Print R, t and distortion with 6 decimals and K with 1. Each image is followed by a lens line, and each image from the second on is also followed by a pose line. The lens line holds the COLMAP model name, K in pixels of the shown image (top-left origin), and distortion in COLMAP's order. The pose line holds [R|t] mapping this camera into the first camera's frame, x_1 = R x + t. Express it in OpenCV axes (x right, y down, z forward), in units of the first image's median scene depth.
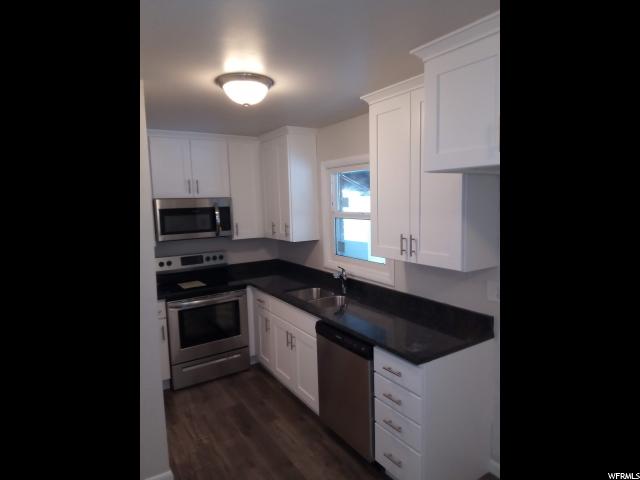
lens RADIAL K [[364.5, 0, 320.0], [0, 364.5, 240.0], [0, 0, 1]] dist [-0.047324, -0.001524]
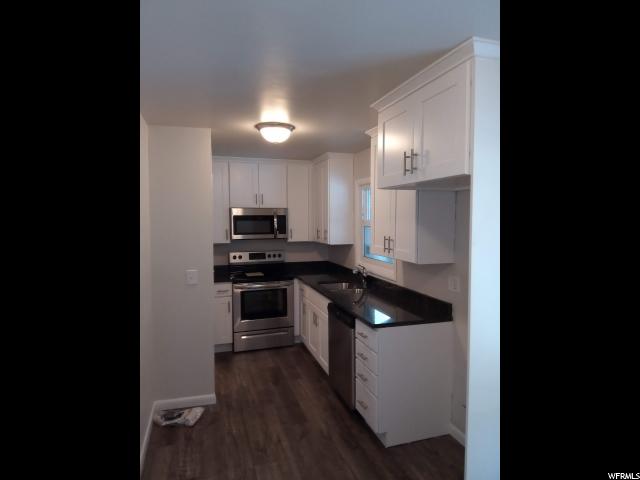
lens RADIAL K [[364.5, 0, 320.0], [0, 364.5, 240.0], [0, 0, 1]] dist [-0.047324, -0.001524]
pose [[0.962831, 0.040581, -0.267040, 0.234268], [-0.052437, 0.997923, -0.037417, 0.039925], [0.264967, 0.050029, 0.962959, -0.216741]]
